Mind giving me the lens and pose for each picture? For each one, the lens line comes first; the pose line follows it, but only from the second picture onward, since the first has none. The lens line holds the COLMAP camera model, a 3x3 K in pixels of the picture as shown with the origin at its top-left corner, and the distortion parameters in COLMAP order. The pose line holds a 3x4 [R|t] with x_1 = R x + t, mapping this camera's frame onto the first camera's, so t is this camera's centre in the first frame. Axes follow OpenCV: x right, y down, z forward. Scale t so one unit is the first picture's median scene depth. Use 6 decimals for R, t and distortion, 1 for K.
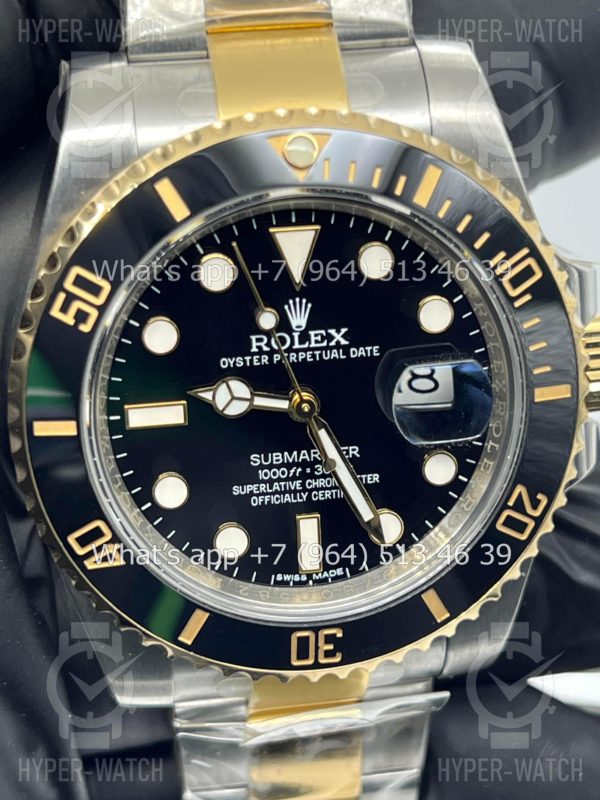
lens RADIAL K [[1918.8, 0, 298.1], [0, 1918.8, 387.8], [0, 0, 1]] dist [0.199624, 0.000000]
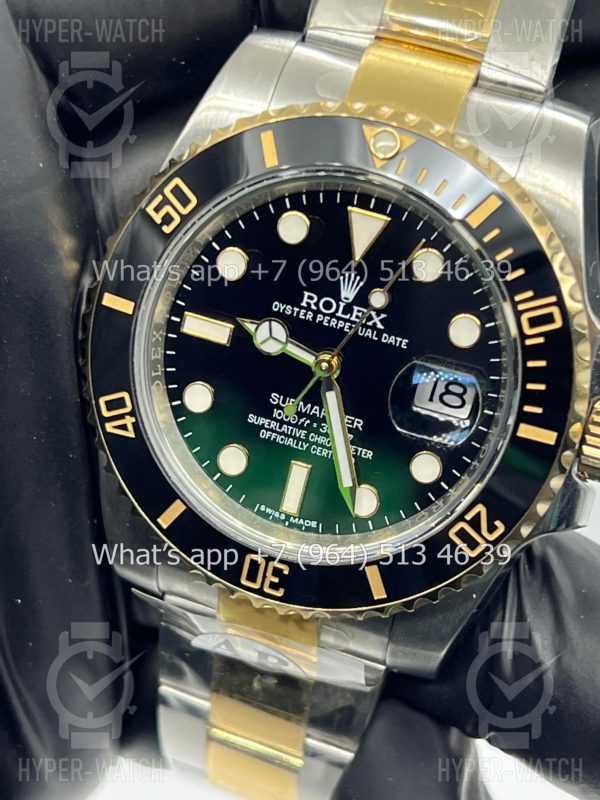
lens RADIAL K [[1918.8, 0, 297.5], [0, 1918.8, 402.1], [0, 0, 1]] dist [0.199624, 0.000000]
pose [[0.875196, 0.340820, -0.343328, 0.381487], [-0.374022, 0.926819, -0.033390, 0.072767], [0.306822, 0.157635, 0.938622, -0.059400]]
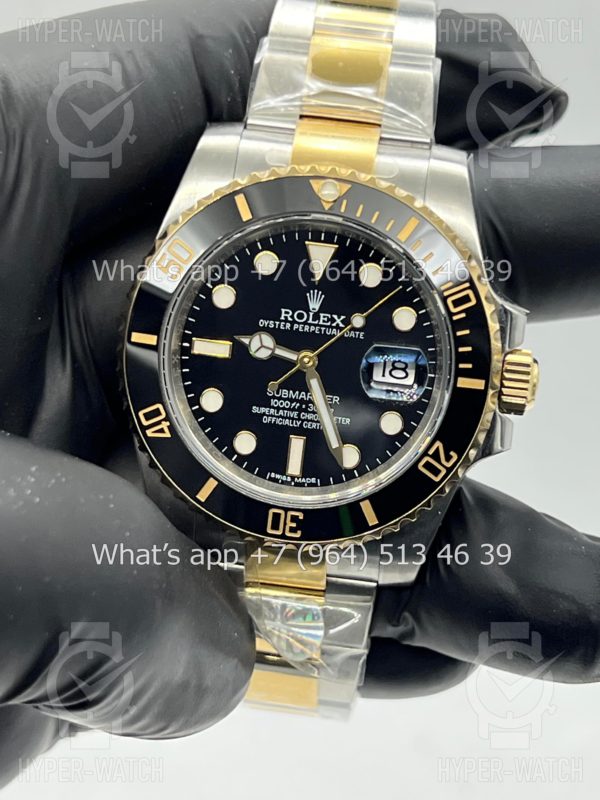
lens RADIAL K [[1918.8, 0, 301.4], [0, 1918.8, 406.4], [0, 0, 1]] dist [0.199624, 0.000000]
pose [[0.958387, 0.180822, -0.220903, 0.339604], [-0.213241, 0.967926, -0.132843, 0.246173], [0.189797, 0.174421, 0.966206, -0.458468]]
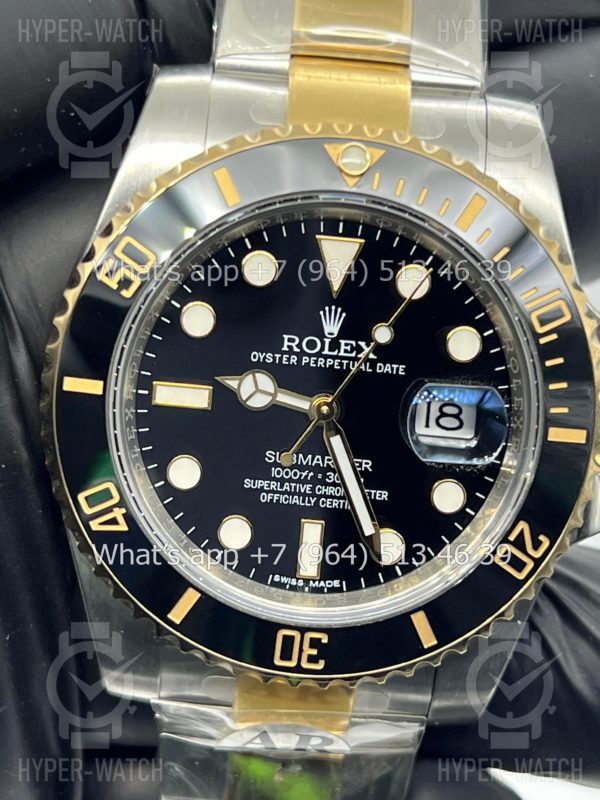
lens RADIAL K [[1918.8, 0, 296.0], [0, 1918.8, 395.1], [0, 0, 1]] dist [0.199624, 0.000000]
pose [[0.983428, 0.146168, -0.107258, 0.097796], [-0.161837, 0.974418, -0.155941, 0.165231], [0.081721, 0.170715, 0.981926, -0.018871]]
